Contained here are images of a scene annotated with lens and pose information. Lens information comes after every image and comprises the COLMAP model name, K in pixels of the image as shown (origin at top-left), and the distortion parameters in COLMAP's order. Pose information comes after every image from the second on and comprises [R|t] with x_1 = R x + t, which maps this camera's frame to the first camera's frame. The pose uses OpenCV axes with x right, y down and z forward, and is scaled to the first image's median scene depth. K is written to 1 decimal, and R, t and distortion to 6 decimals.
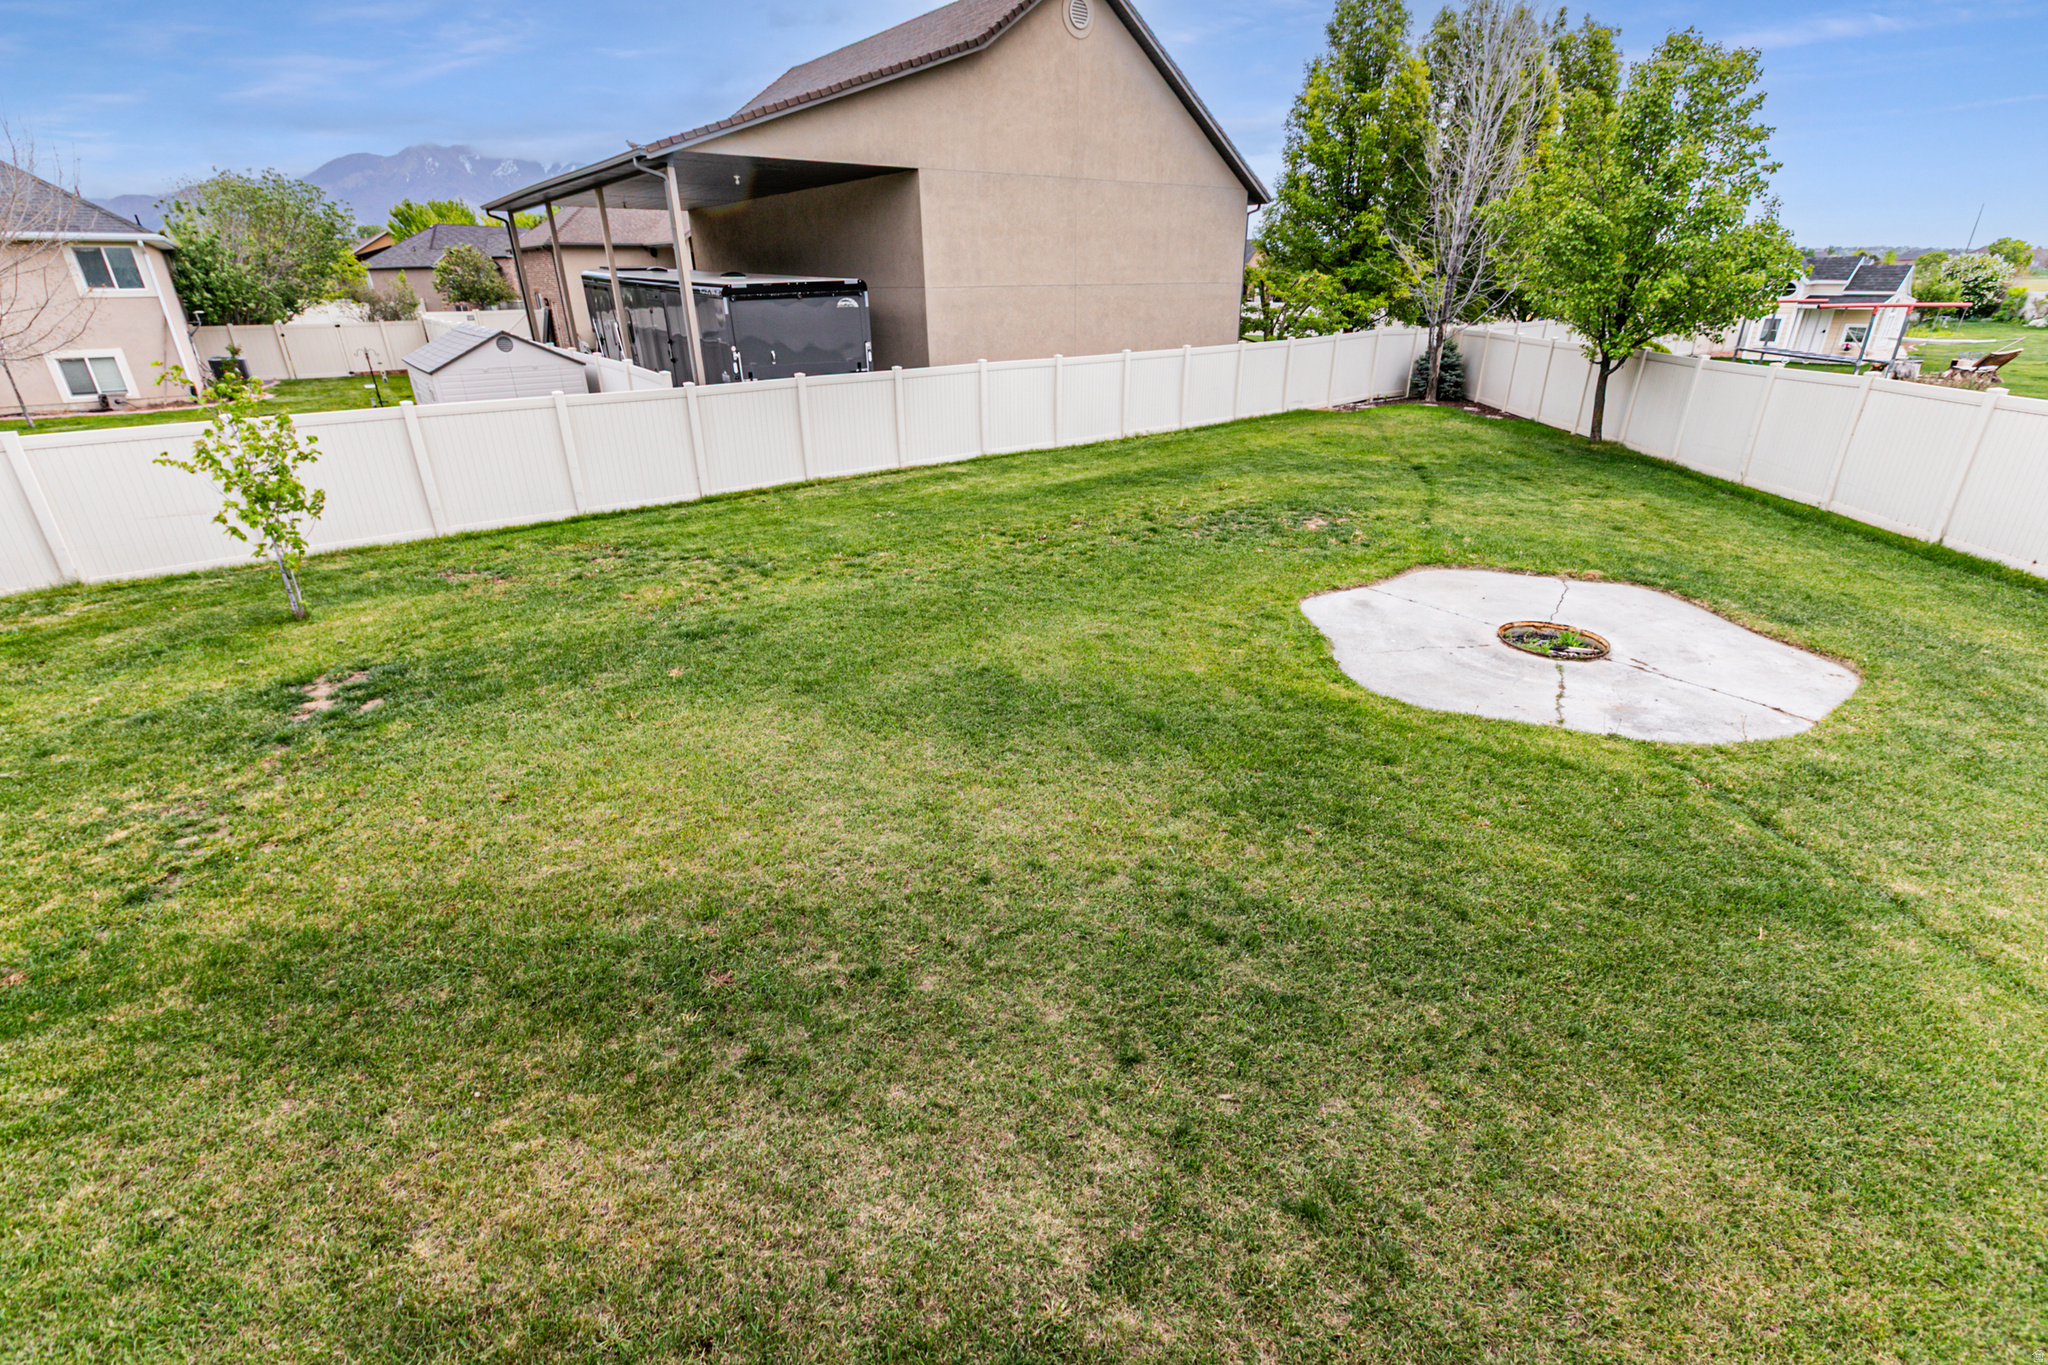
lens RADIAL K [[905.8, 0, 1023.4], [0, 905.8, 687.1], [0, 0, 1]] dist [0.004244, 0.000137]
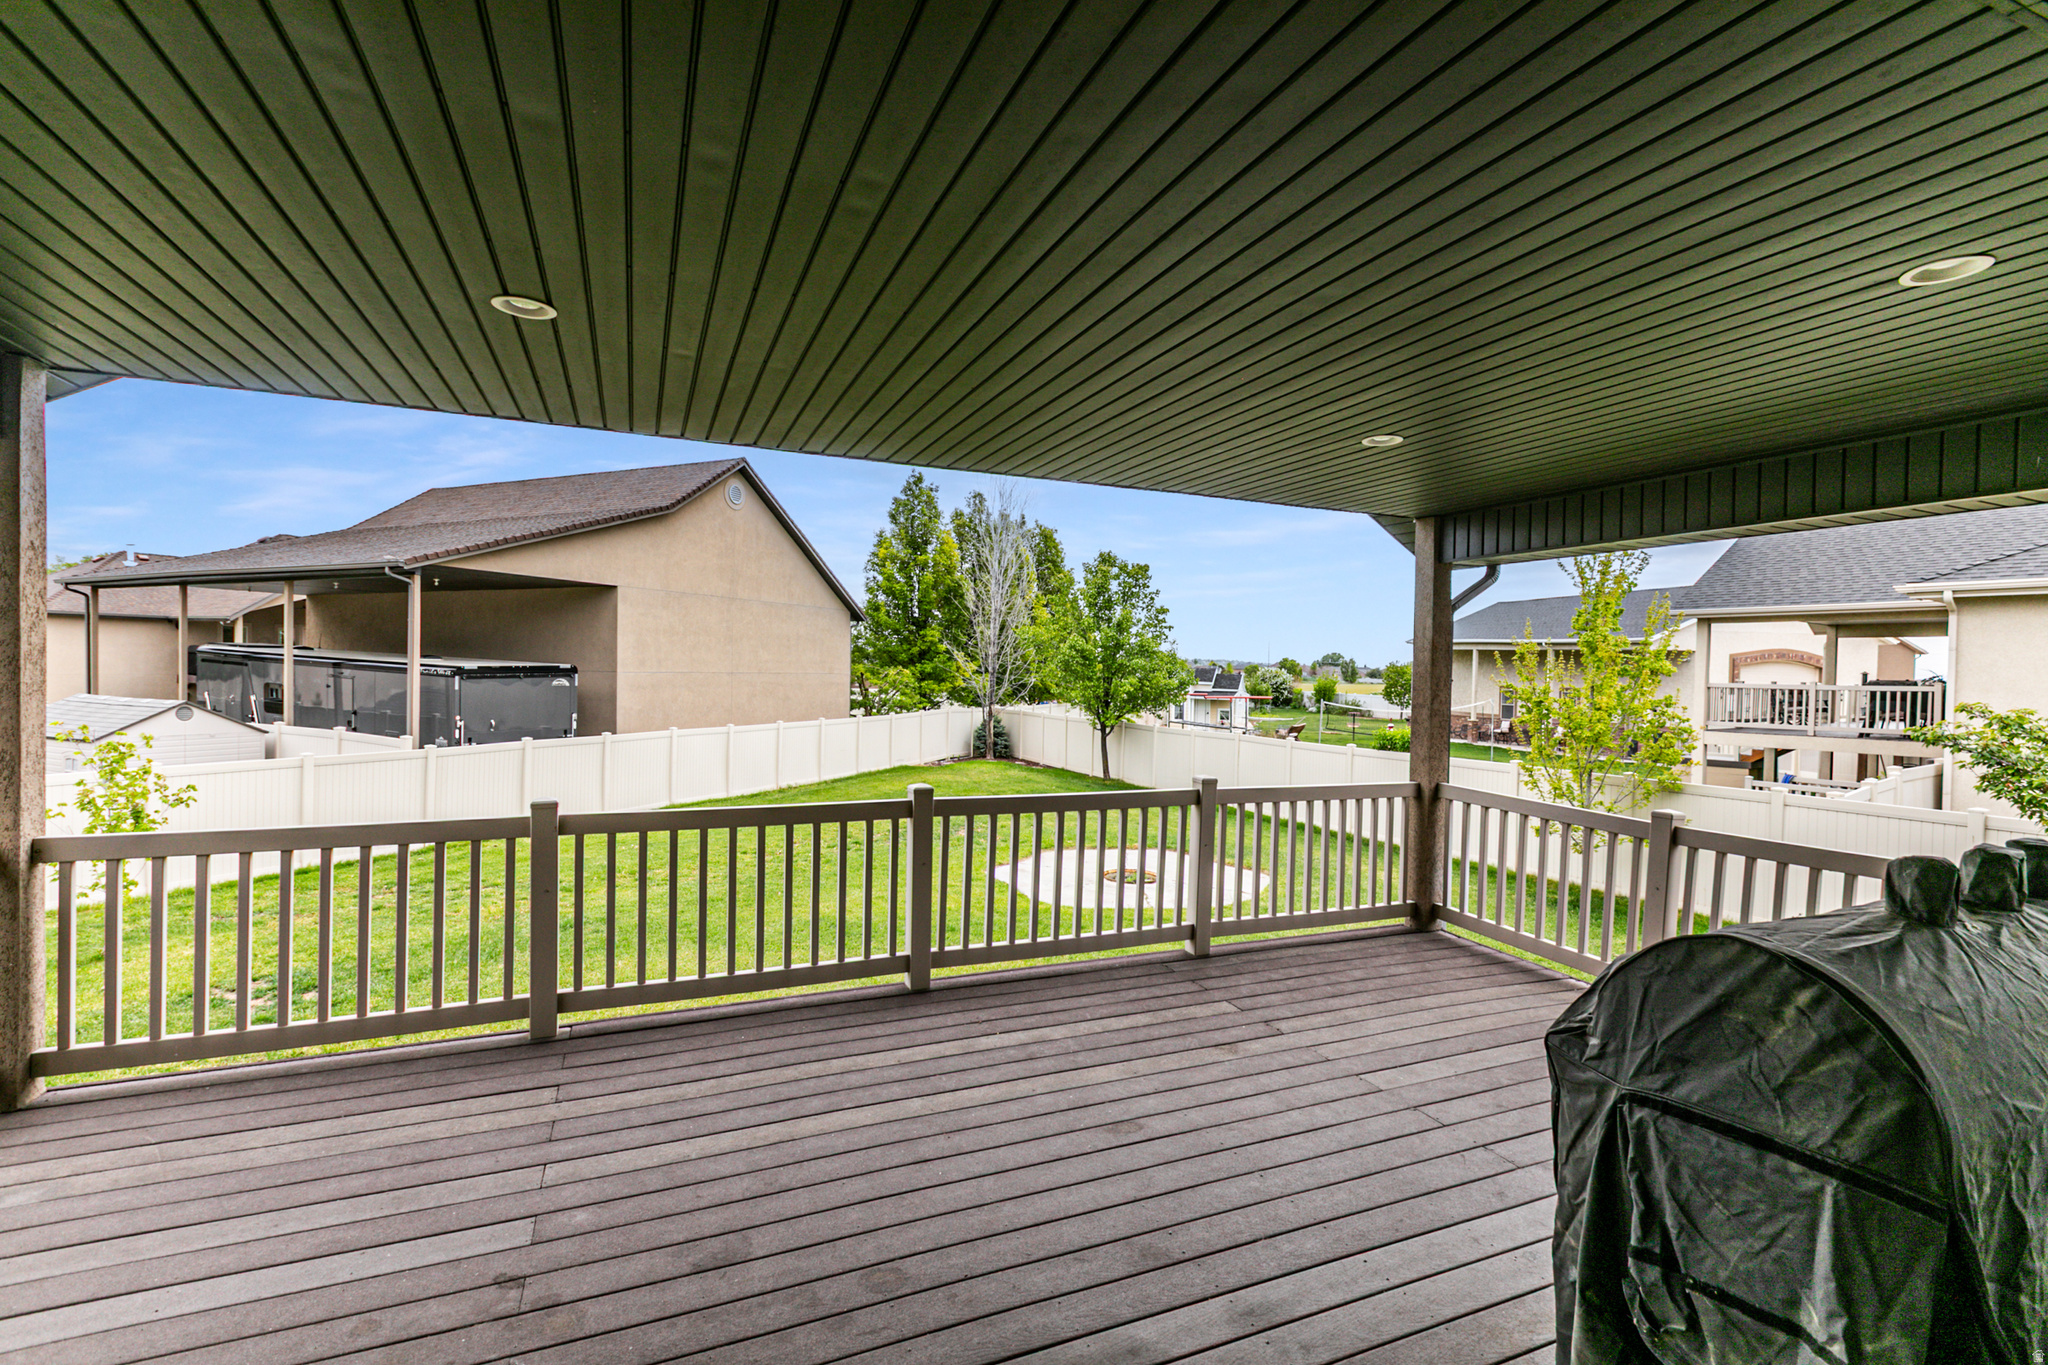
lens RADIAL K [[905.8, 0, 1023.4], [0, 905.8, 687.1], [0, 0, 1]] dist [0.004244, 0.000137]
pose [[0.883438, 0.019258, 0.468153, -0.154298], [0.164703, 0.922627, -0.348759, 0.069553], [-0.438647, 0.385213, 0.811911, -0.165554]]
